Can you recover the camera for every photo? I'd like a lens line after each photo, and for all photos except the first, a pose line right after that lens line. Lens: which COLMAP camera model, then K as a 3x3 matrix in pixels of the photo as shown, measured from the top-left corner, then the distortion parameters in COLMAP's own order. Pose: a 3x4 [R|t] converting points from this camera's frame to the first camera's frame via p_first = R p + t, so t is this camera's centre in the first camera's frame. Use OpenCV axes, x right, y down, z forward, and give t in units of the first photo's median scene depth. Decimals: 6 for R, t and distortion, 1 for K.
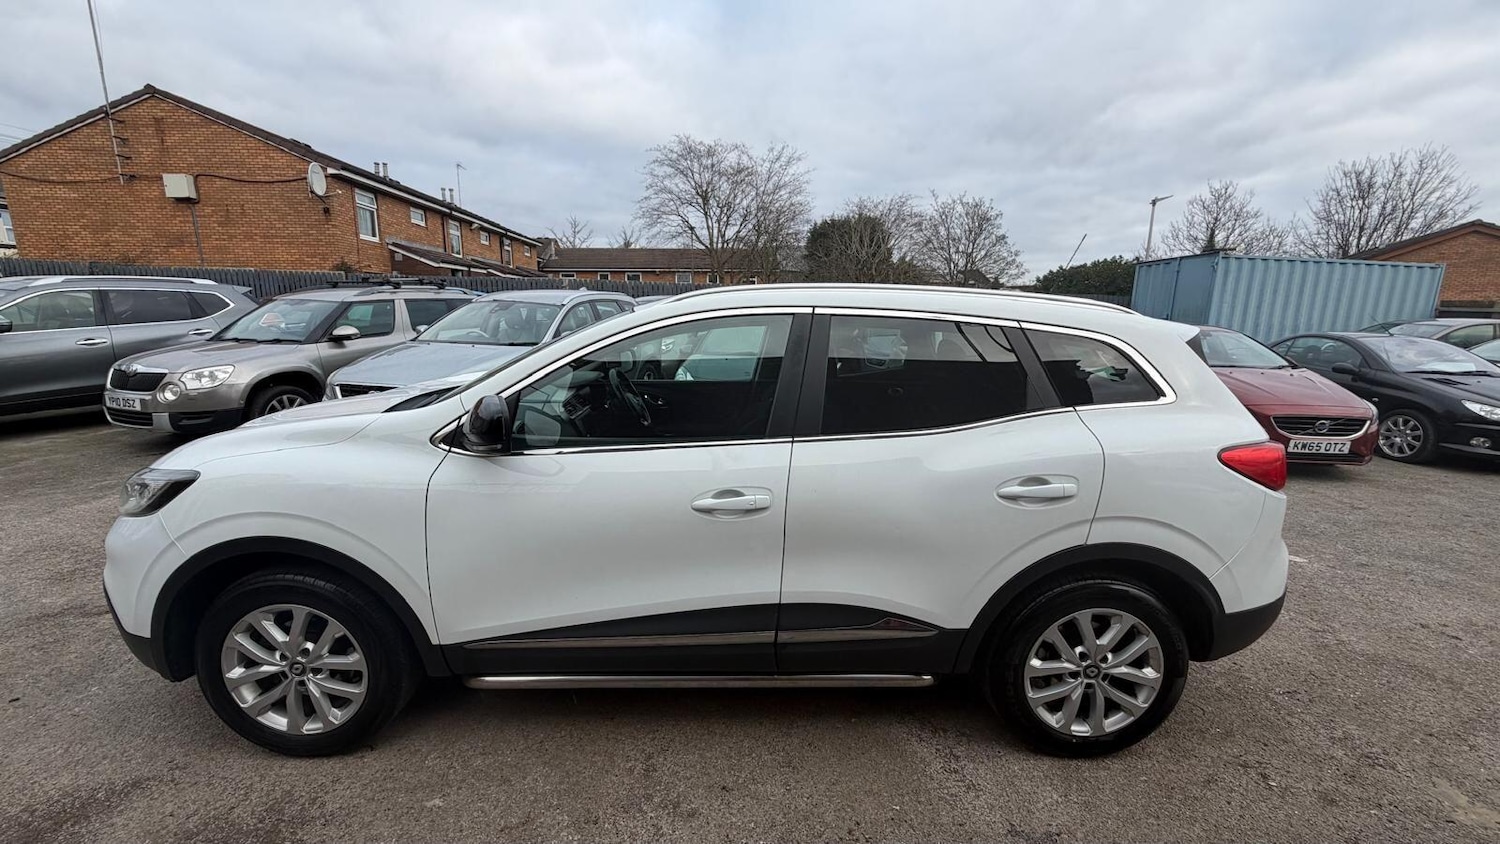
lens RADIAL K [[600.0, 0, 746.1], [0, 600.0, 425.5], [0, 0, 1]] dist [-0.000628, 0.000419]
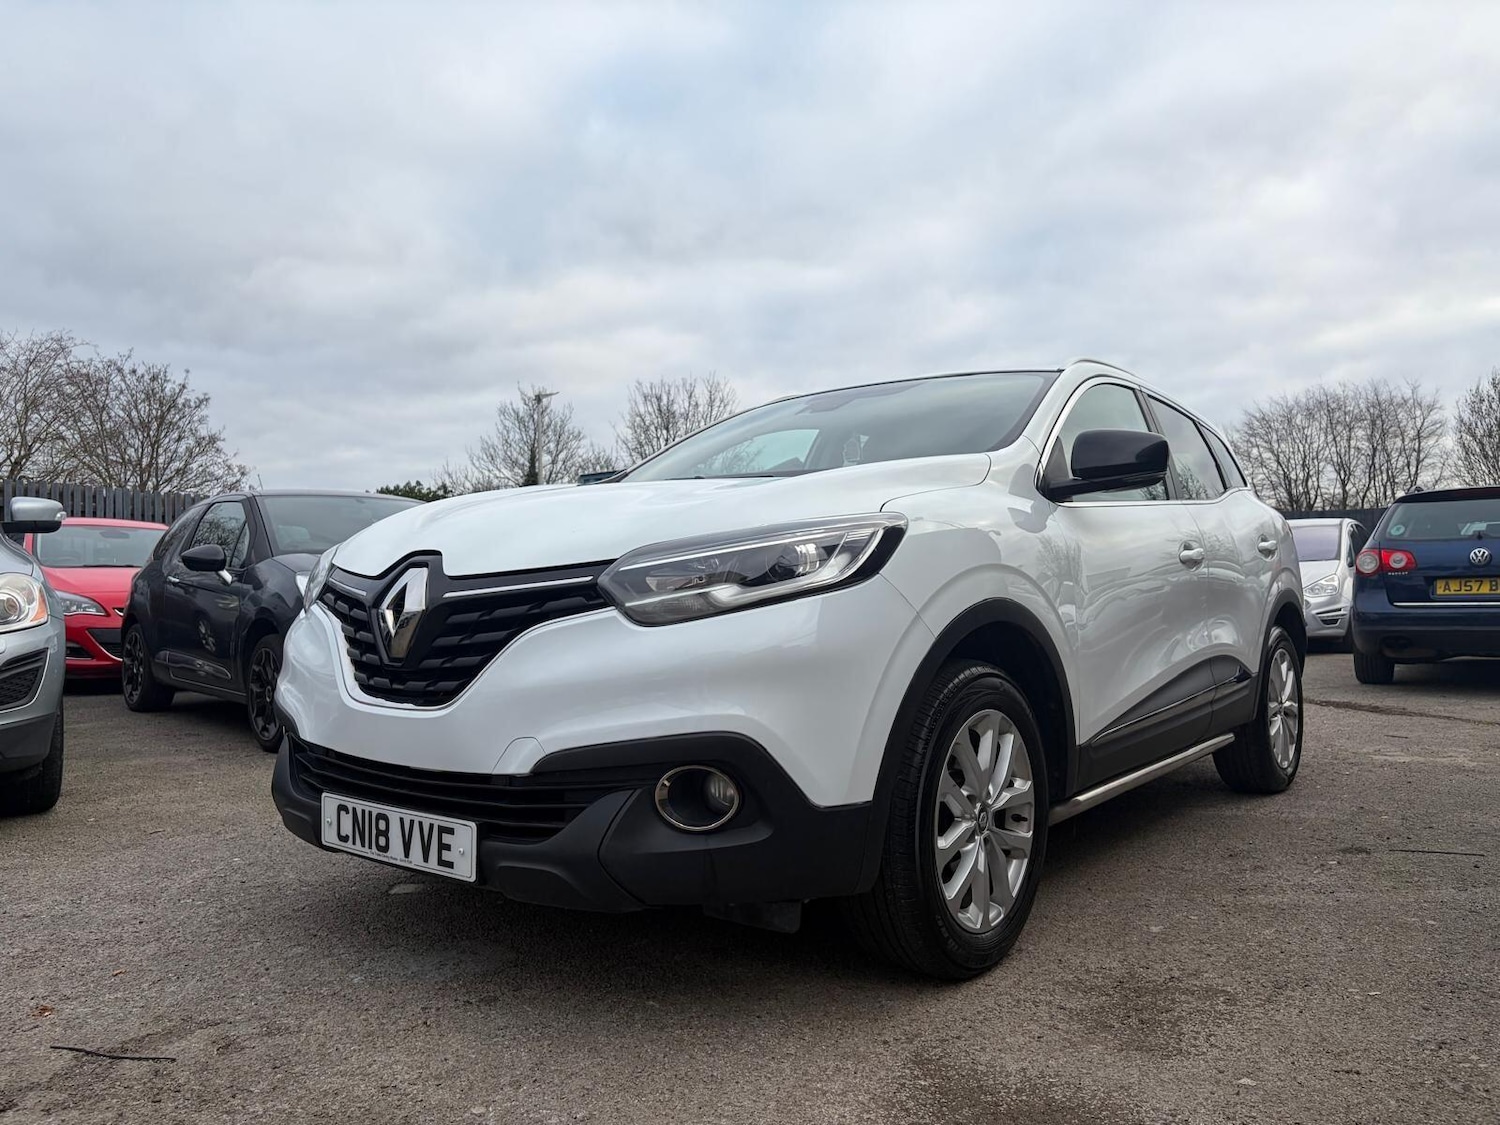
lens RADIAL K [[1130.7, 0, 750.7], [0, 1130.7, 568.1], [0, 0, 1]] dist [0.053987, -0.060365]
pose [[0.624266, -0.010001, 0.781148, -0.574976], [0.169531, 0.977823, -0.122965, 0.075132], [-0.762595, 0.209192, 0.612118, 0.113701]]
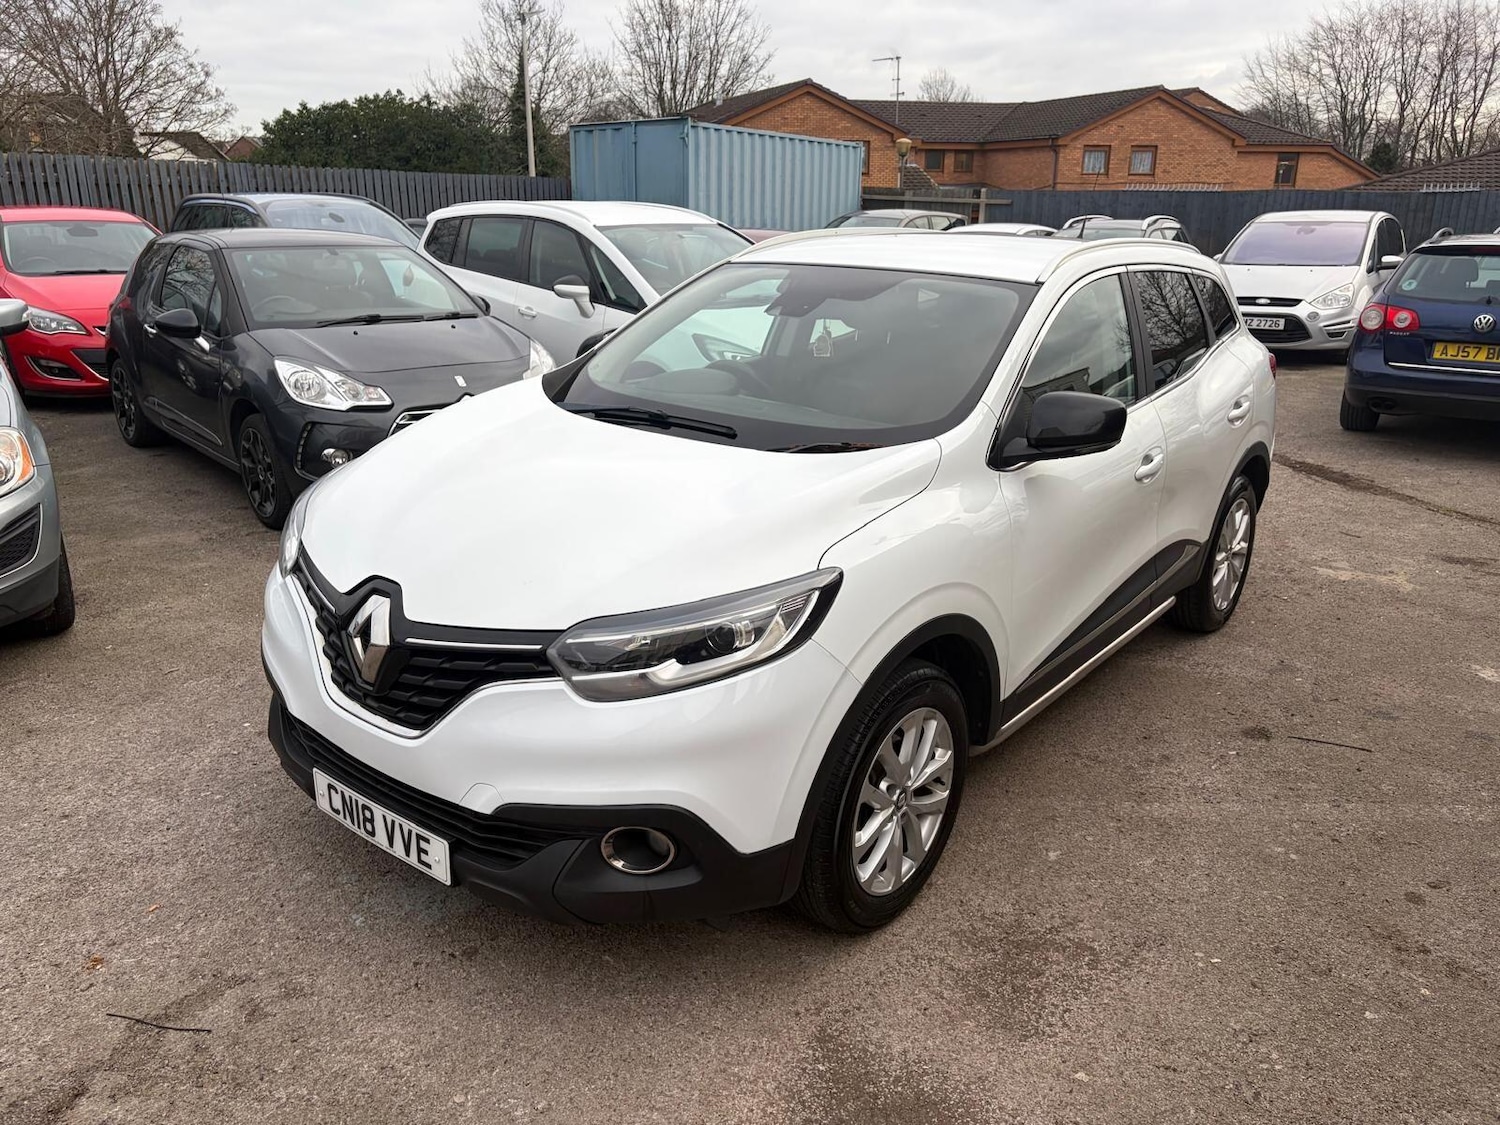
lens RADIAL K [[1130.7, 0, 755.5], [0, 1130.7, 570.0], [0, 0, 1]] dist [0.053987, -0.060365]
pose [[0.628234, -0.250553, 0.736577, -0.558940], [0.145861, 0.967870, 0.204822, -0.057153], [-0.764229, -0.021238, 0.644595, 0.072335]]
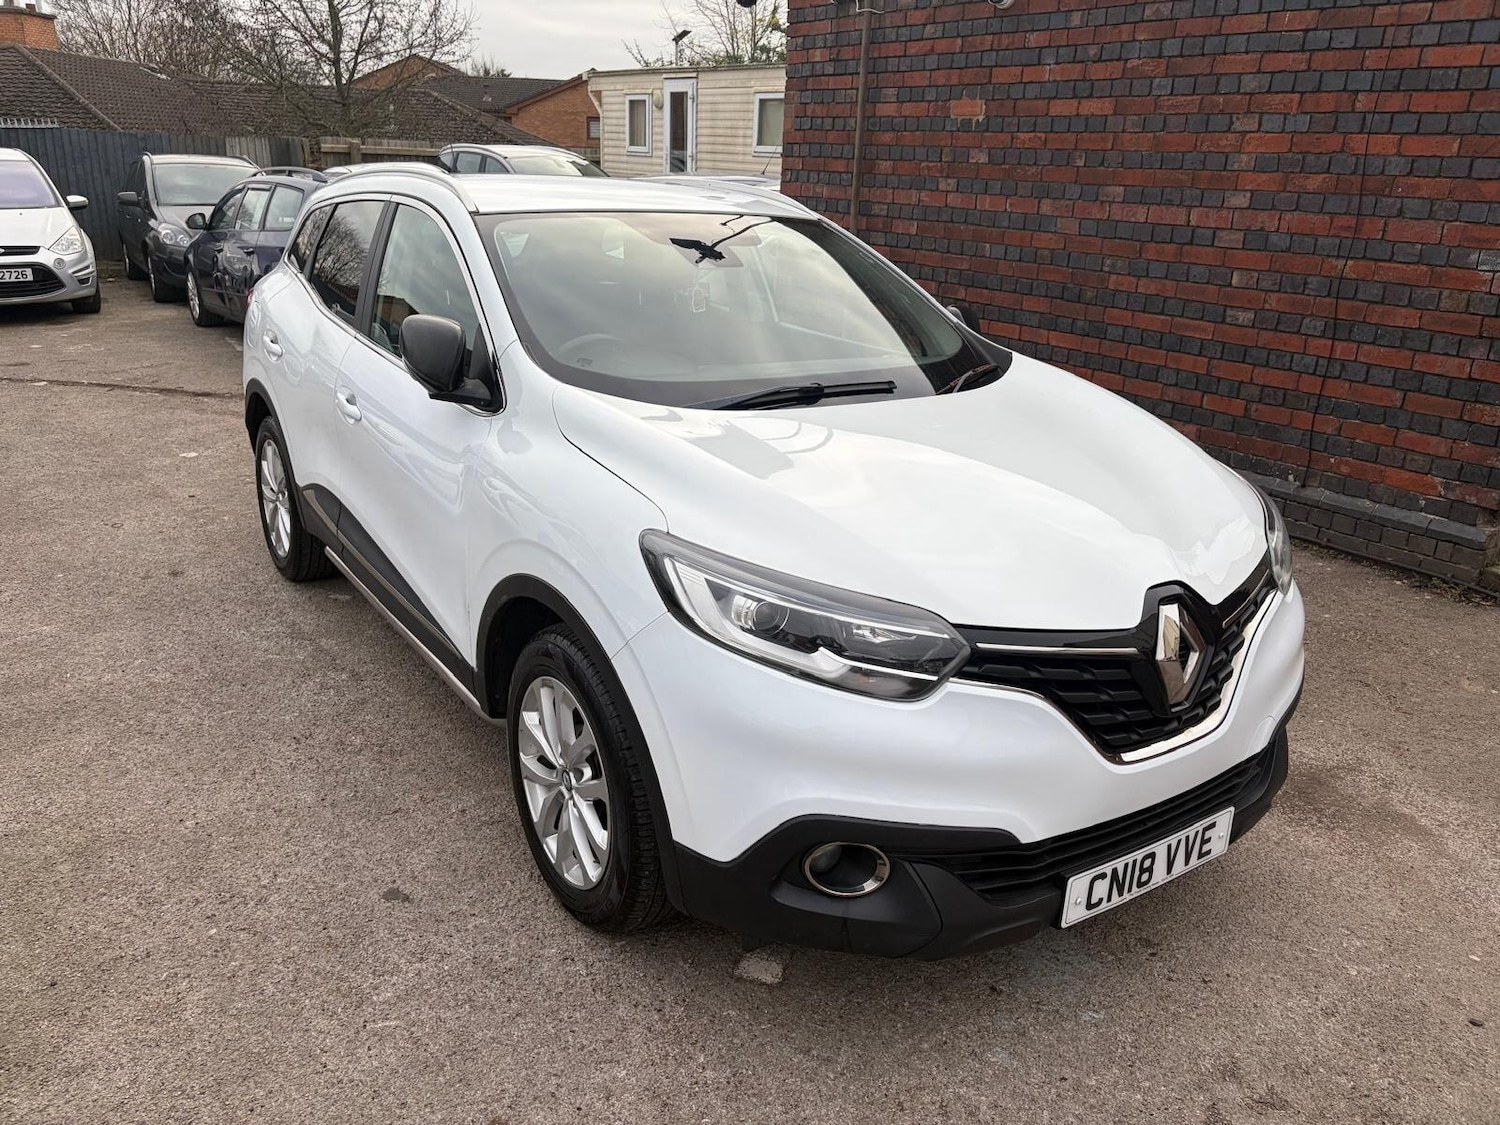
lens RADIAL K [[1130.7, 0, 750.7], [0, 1130.7, 560.7], [0, 0, 1]] dist [0.053987, -0.060365]
pose [[-0.553171, -0.300007, 0.777173, -0.545079], [0.120729, 0.894187, 0.431108, -0.158332], [-0.824274, 0.332303, -0.458419, 0.668770]]
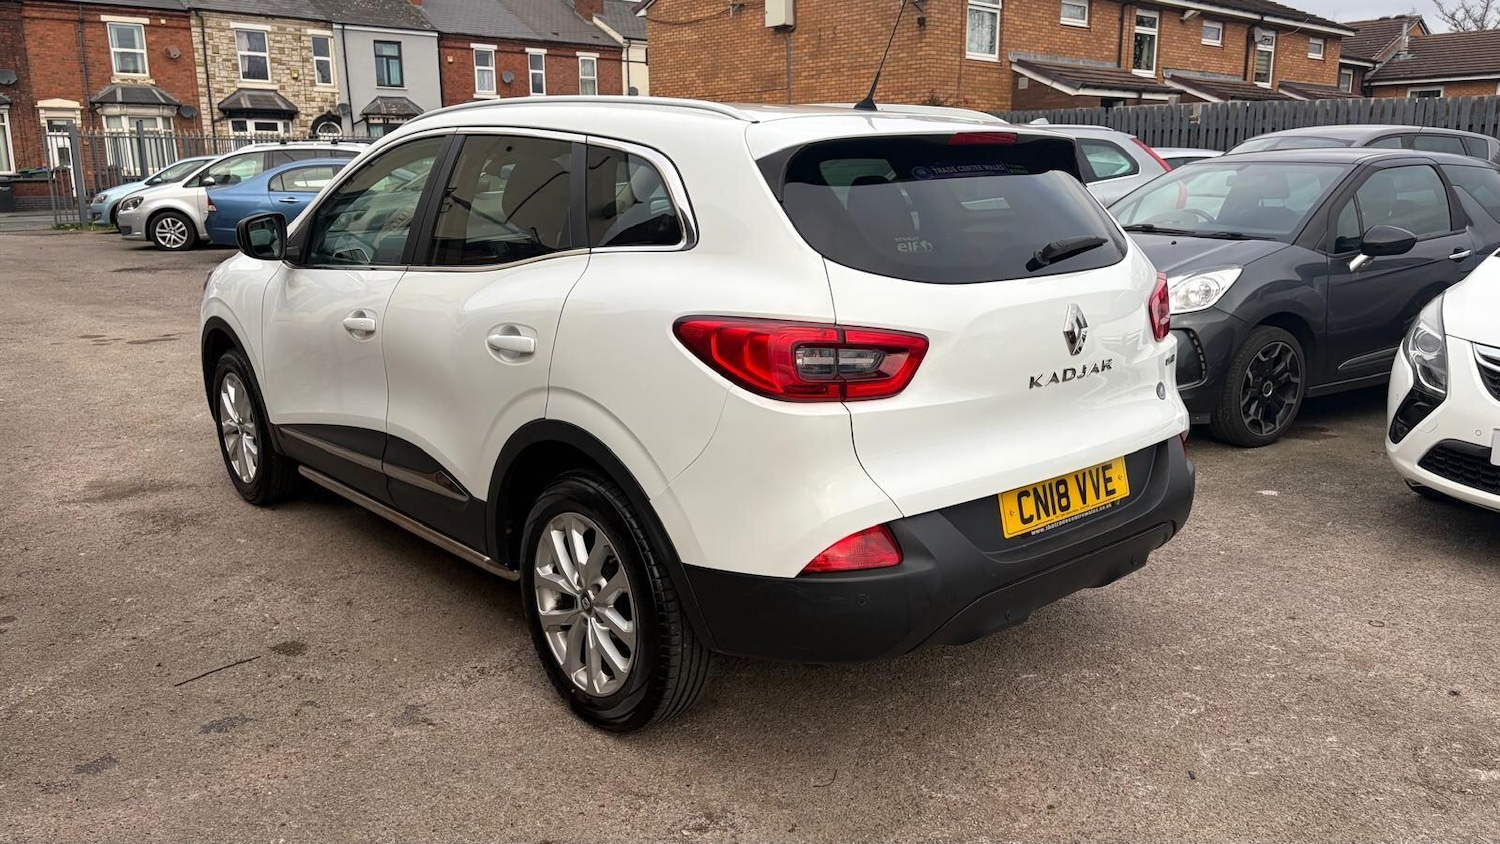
lens RADIAL K [[1129.7, 0, 749.1], [0, 1129.7, 438.5], [0, 0, 1]] dist [0.051493, -0.055991]
pose [[0.642823, 0.162978, -0.748476, 0.546062], [-0.133889, 0.985968, 0.099701, 0.011714], [0.754223, 0.036122, 0.655624, 0.067575]]
